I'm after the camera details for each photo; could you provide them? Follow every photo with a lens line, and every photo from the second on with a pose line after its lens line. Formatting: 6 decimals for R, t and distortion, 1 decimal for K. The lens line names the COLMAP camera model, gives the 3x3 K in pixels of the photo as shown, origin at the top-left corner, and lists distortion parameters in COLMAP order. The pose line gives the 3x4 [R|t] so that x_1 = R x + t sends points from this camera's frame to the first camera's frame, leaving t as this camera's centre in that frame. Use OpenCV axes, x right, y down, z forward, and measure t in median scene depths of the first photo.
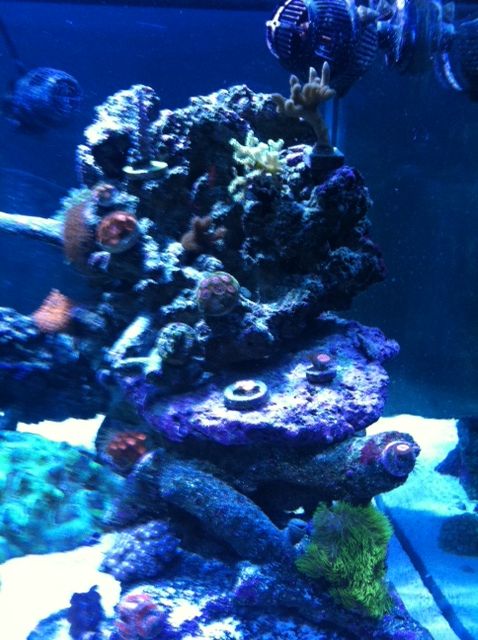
lens RADIAL K [[601.9, 0, 237.0], [0, 601.9, 307.7], [0, 0, 1]] dist [0.026347, -0.016176]
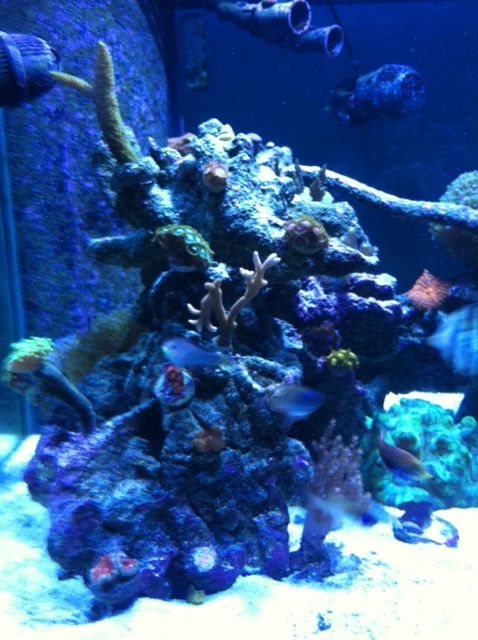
lens RADIAL K [[601.9, 0, 237.0], [0, 601.9, 307.7], [0, 0, 1]] dist [0.026347, -0.016176]
pose [[0.971728, -0.001017, -0.236101, -0.602171], [0.006566, 0.999720, 0.022718, 0.017113], [0.236012, -0.023626, 0.971463, -0.211420]]
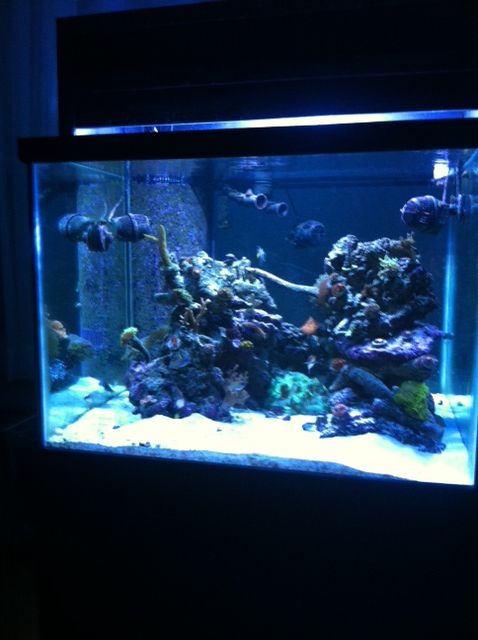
lens RADIAL K [[479.2, 0, 240.0], [0, 479.2, 332.8], [0, 0, 1]] dist [0.009933, -0.000941]
pose [[0.922121, 0.031199, -0.385643, 0.261611], [-0.053358, 0.997474, -0.046888, 0.214284], [0.383206, 0.063813, 0.921456, -1.304725]]
